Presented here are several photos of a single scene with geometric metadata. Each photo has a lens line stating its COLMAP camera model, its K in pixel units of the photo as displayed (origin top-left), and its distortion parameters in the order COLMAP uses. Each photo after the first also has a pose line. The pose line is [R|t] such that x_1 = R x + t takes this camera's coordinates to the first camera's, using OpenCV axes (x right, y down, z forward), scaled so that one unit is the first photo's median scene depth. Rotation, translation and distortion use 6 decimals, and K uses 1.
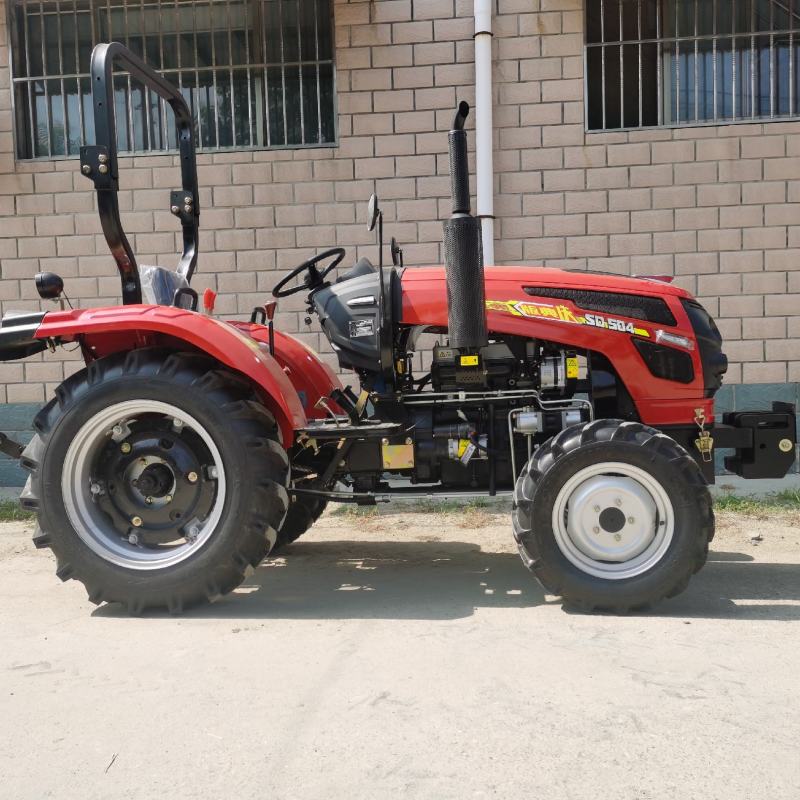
lens RADIAL K [[812.7, 0, 385.6], [0, 812.7, 391.4], [0, 0, 1]] dist [0.021215, 0.000000]
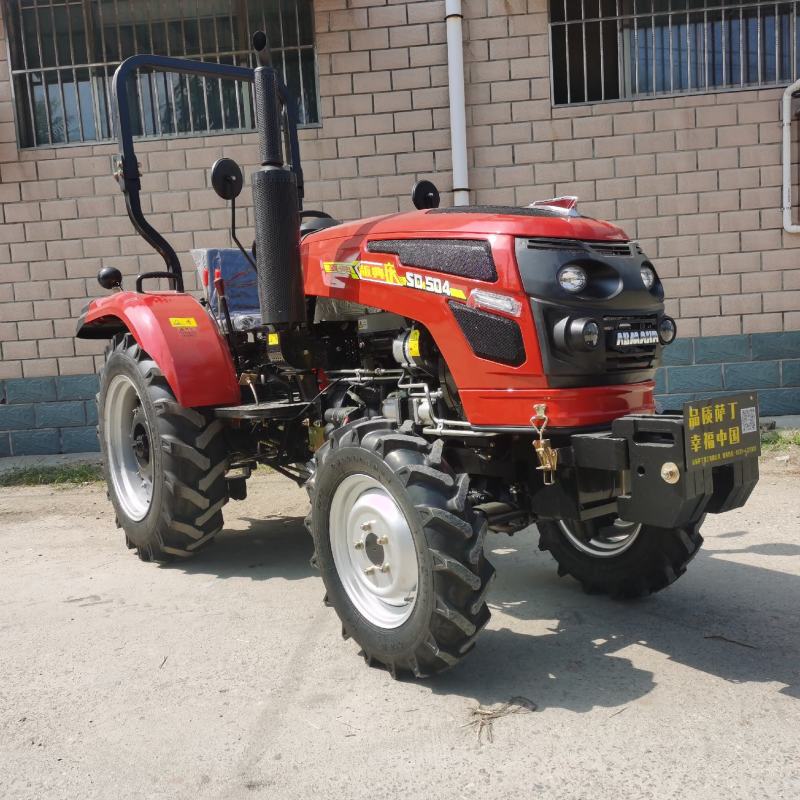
lens RADIAL K [[812.7, 0, 385.0], [0, 812.7, 393.7], [0, 0, 1]] dist [0.021215, 0.000000]
pose [[0.999371, -0.034568, 0.007933, 0.004322], [0.034101, 0.998015, 0.052943, -0.005892], [-0.009747, -0.052639, 0.998566, -0.087108]]
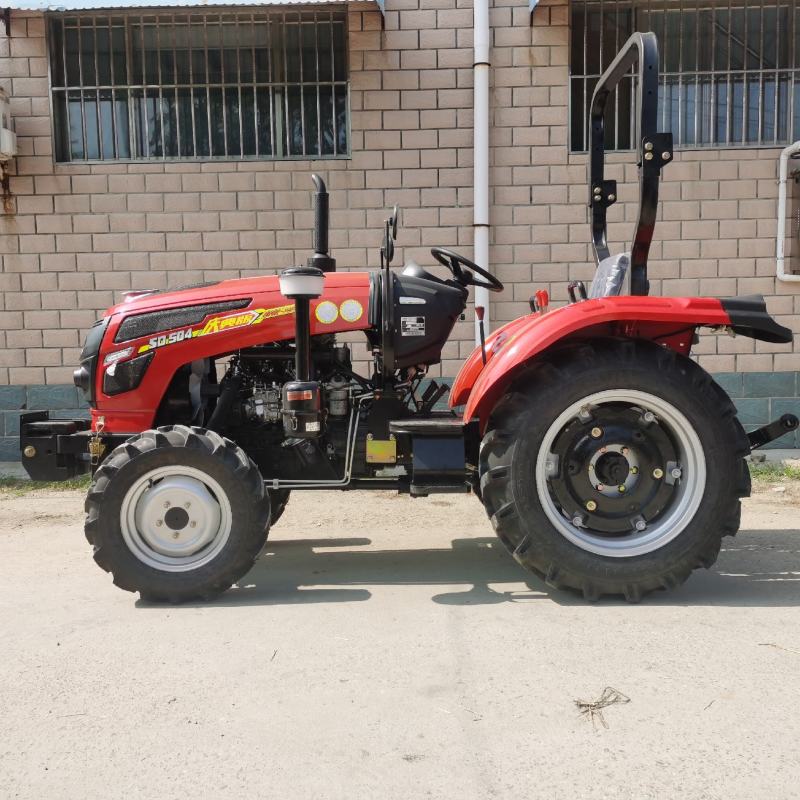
lens RADIAL K [[812.7, 0, 385.3], [0, 812.7, 389.9], [0, 0, 1]] dist [0.021215, 0.000000]
pose [[0.997772, 0.007341, 0.066316, -0.085046], [-0.008983, 0.999660, 0.024493, -0.010683], [-0.066114, -0.025034, 0.997498, -0.132819]]
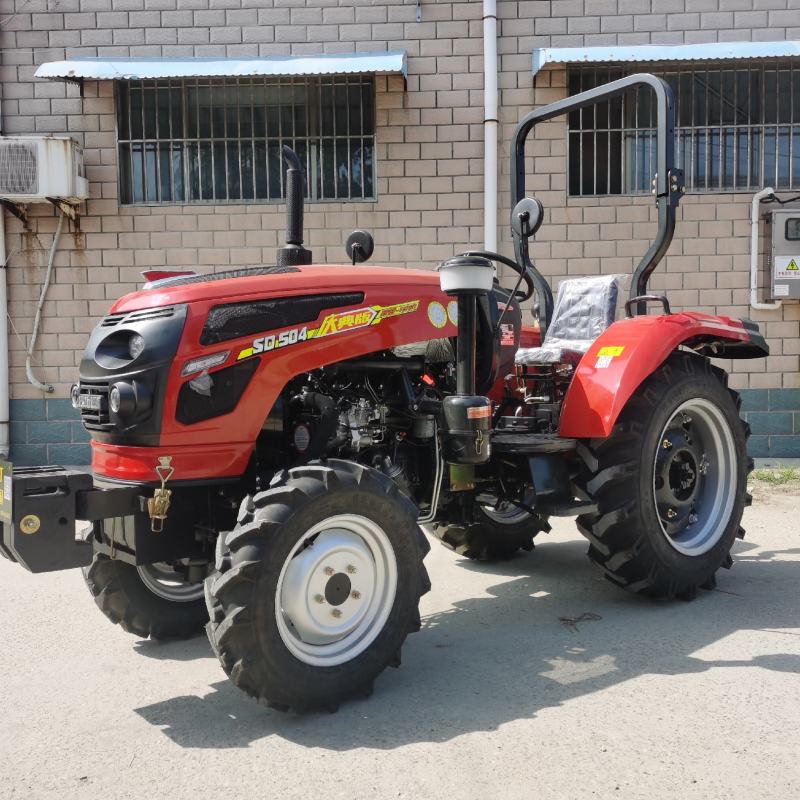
lens RADIAL K [[812.7, 0, 387.6], [0, 812.7, 394.8], [0, 0, 1]] dist [0.021215, 0.000000]
pose [[0.998456, 0.013644, 0.053840, -0.108822], [-0.013309, 0.999890, -0.006588, 0.012533], [-0.053924, 0.005862, 0.998528, -0.288113]]
